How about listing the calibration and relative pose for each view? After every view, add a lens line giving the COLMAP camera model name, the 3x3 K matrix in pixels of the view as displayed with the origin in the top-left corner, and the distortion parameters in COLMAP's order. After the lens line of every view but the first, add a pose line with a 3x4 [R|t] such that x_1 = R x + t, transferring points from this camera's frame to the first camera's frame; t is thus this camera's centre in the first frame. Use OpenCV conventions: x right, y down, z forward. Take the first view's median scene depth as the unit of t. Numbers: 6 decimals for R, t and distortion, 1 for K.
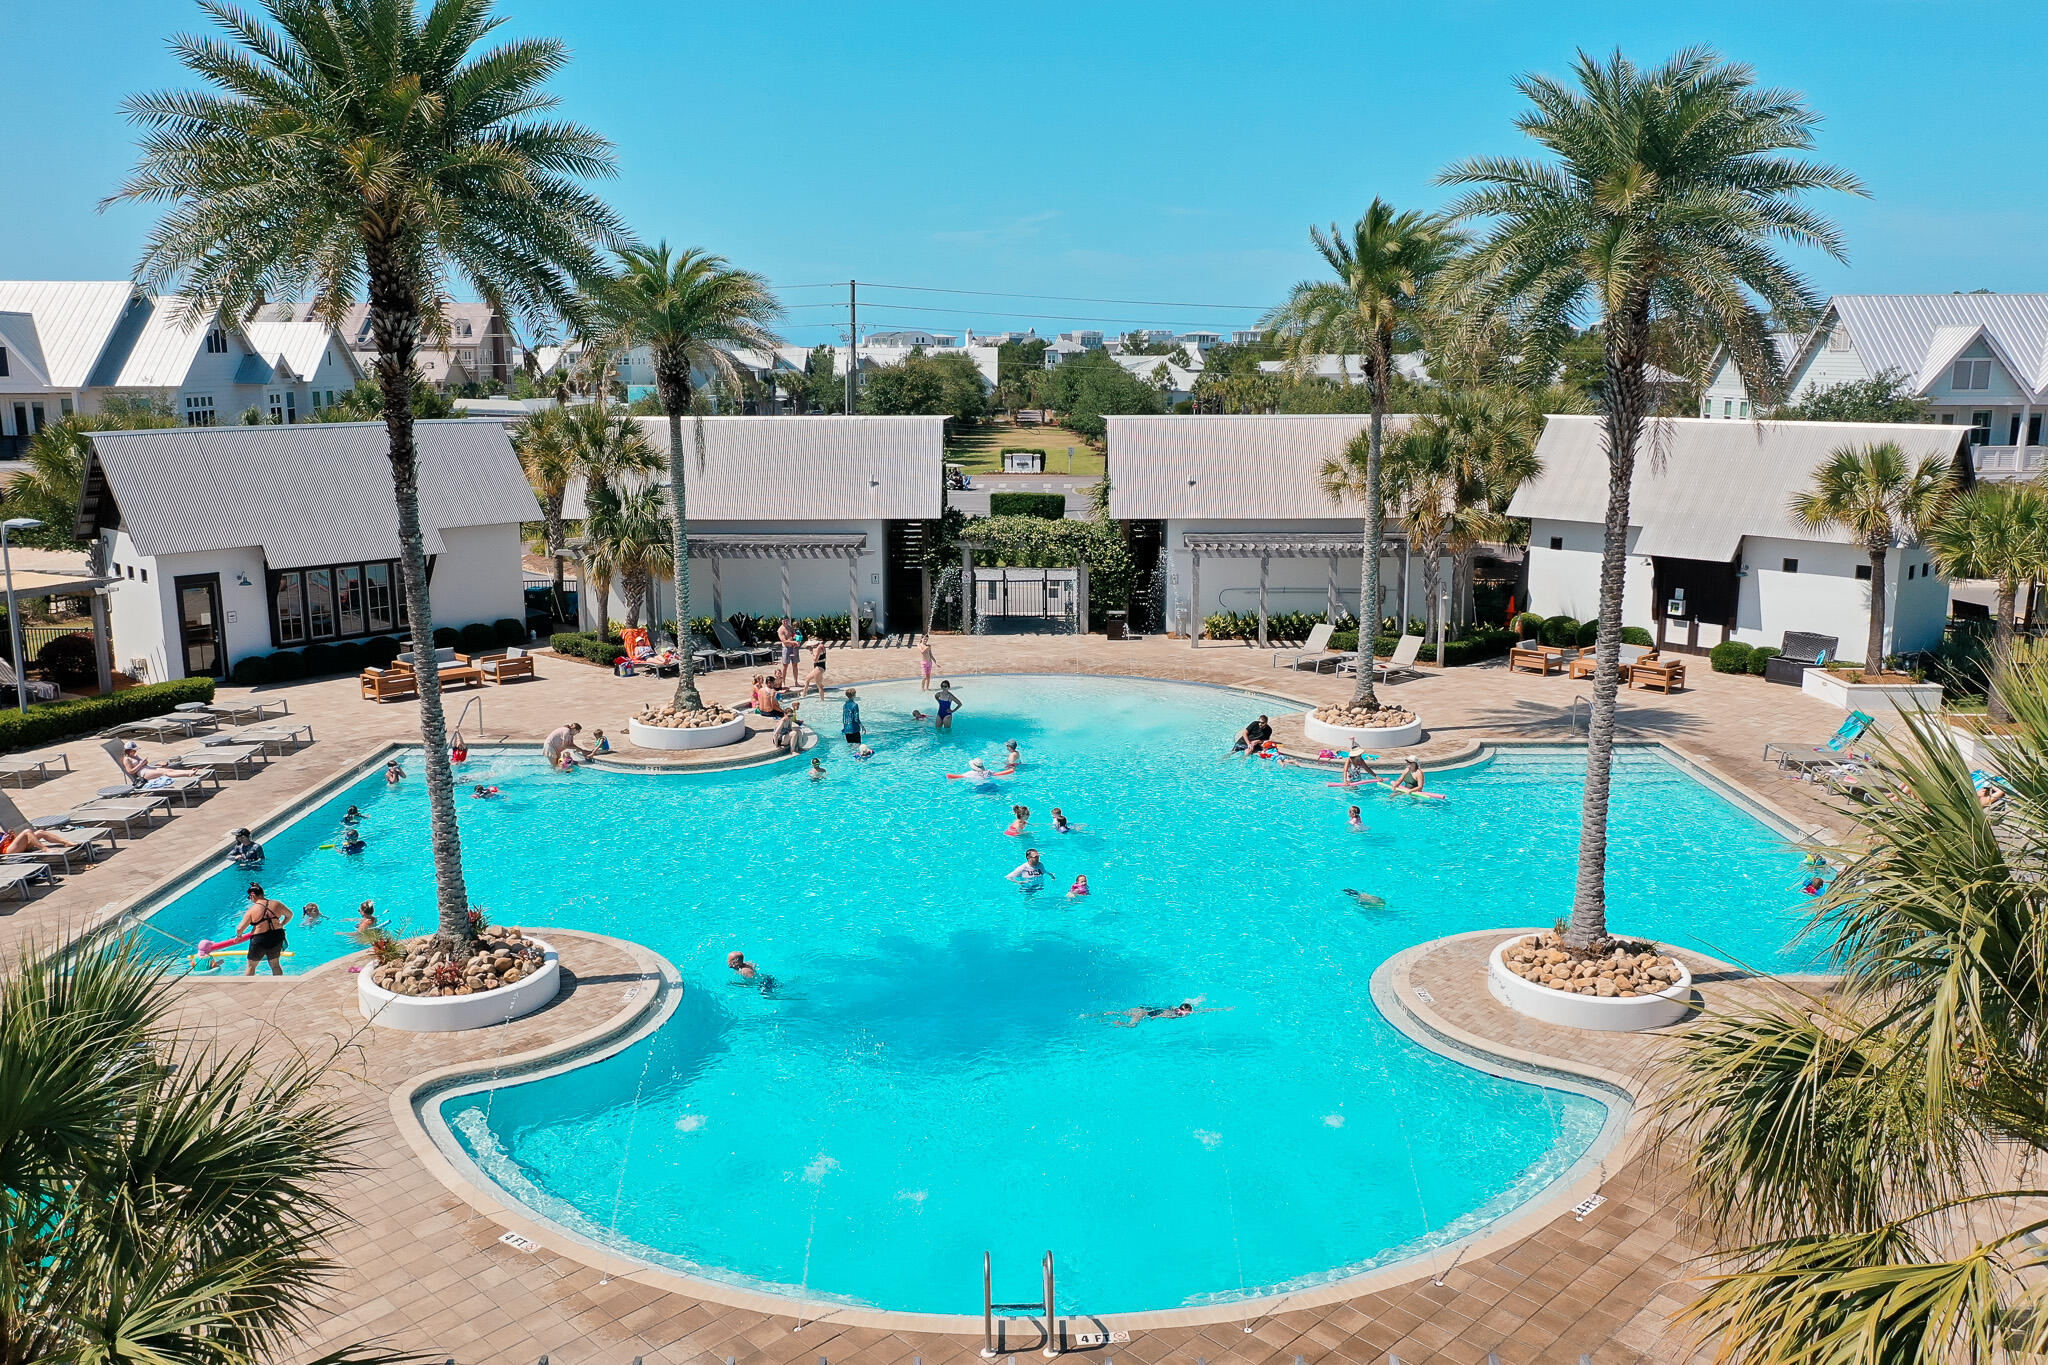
lens RADIAL K [[1571.7, 0, 1024.0], [0, 1571.7, 682.5], [0, 0, 1]] dist [0.002600, 0.006385]
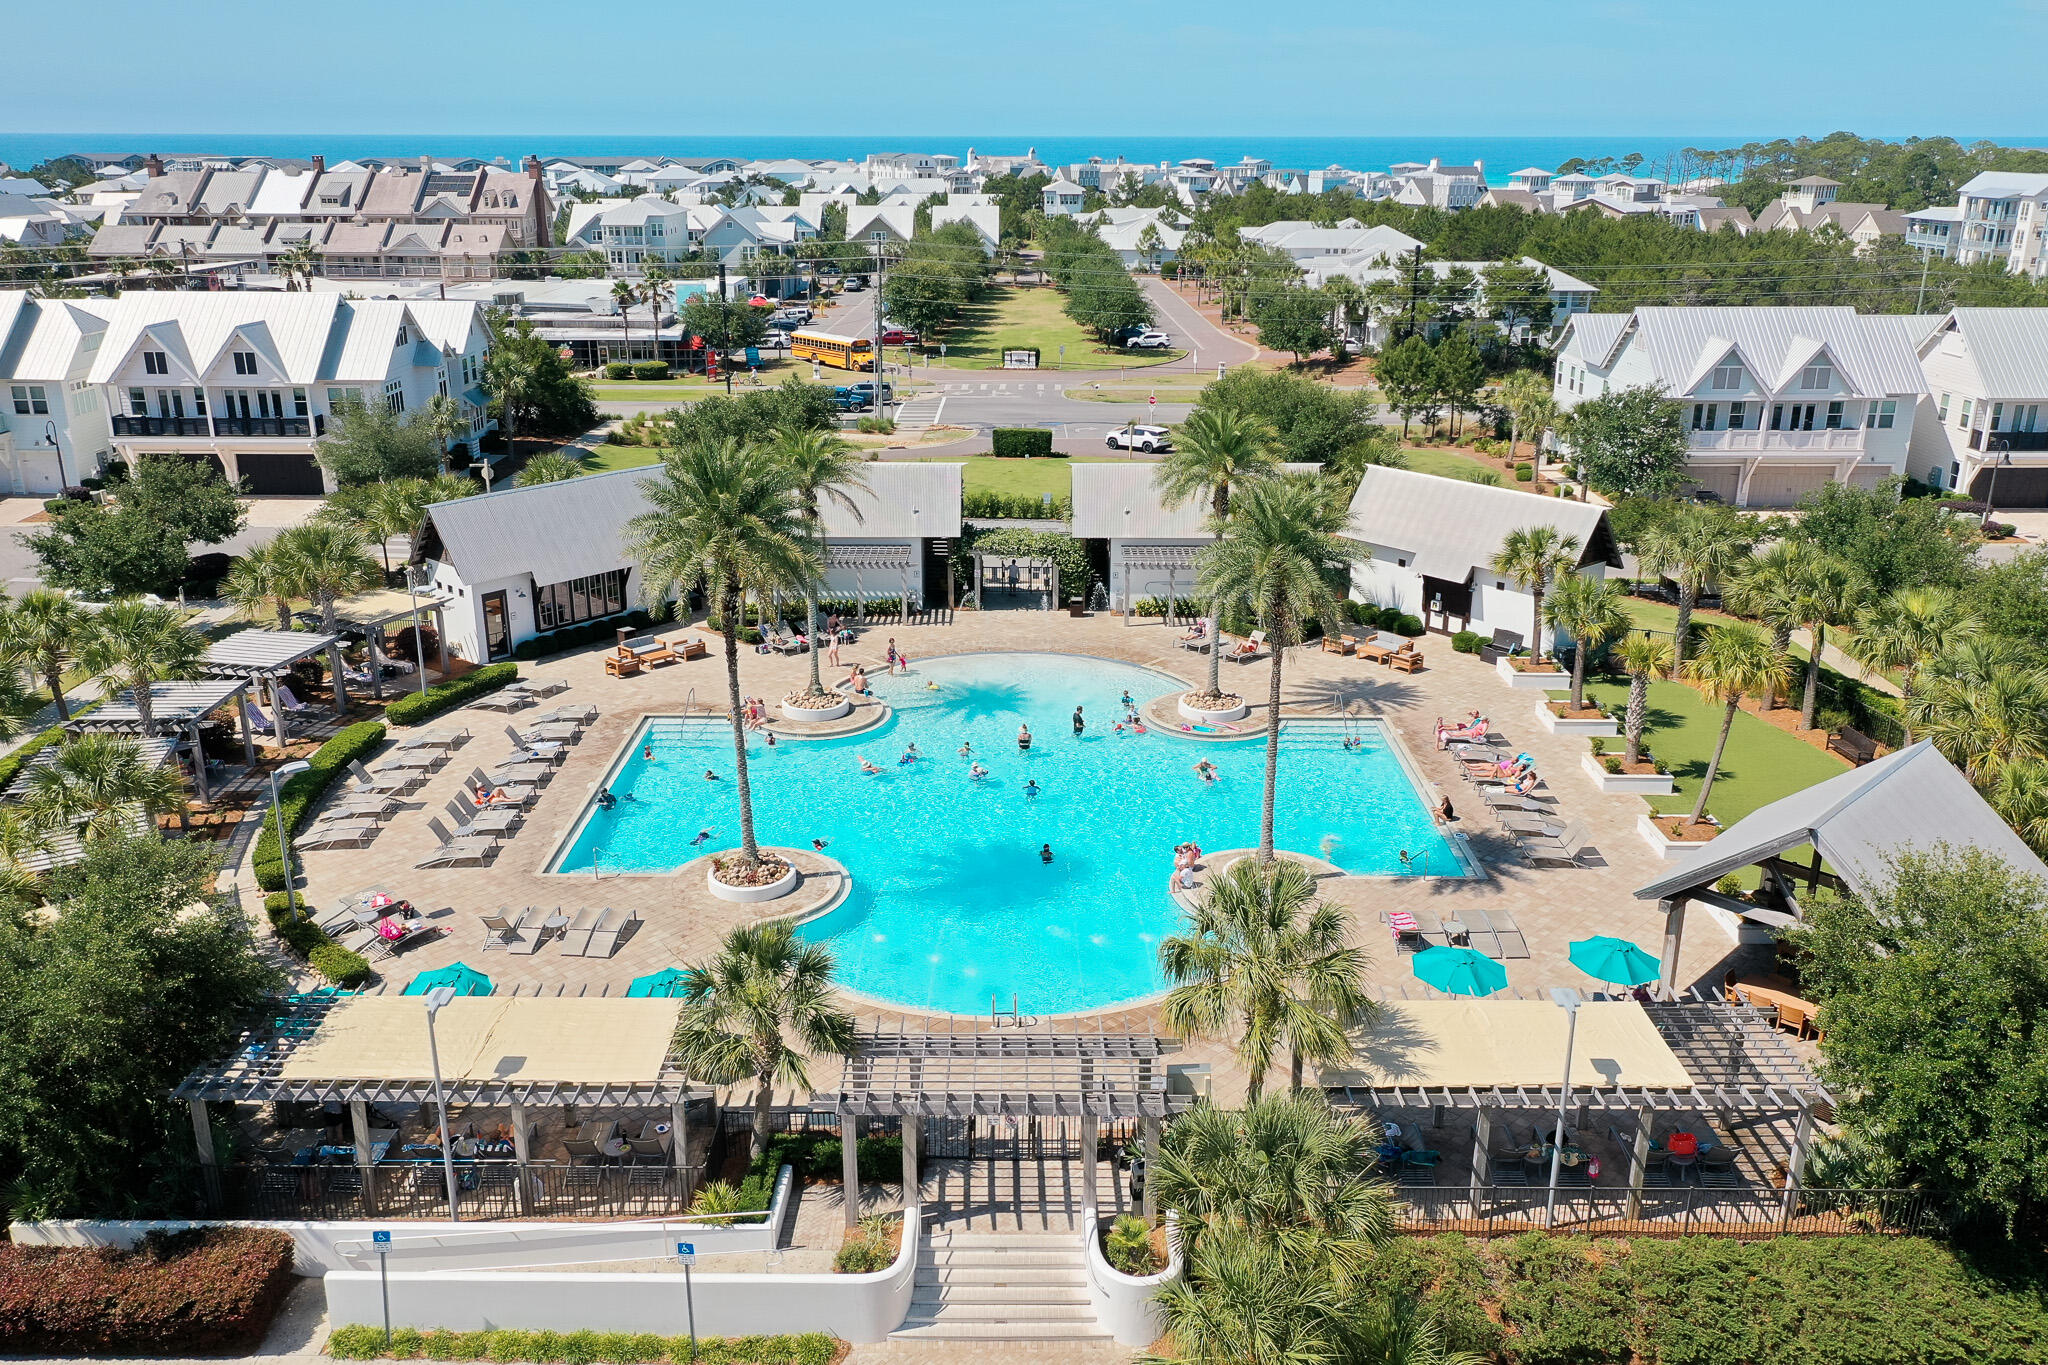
lens RADIAL K [[1571.7, 0, 1024.0], [0, 1571.7, 682.5], [0, 0, 1]] dist [0.002600, 0.006385]
pose [[0.999998, 0.001584, -0.000999, 0.010356], [-0.001432, 0.990605, 0.136748, -0.187299], [0.001206, -0.136746, 0.990605, -0.557849]]
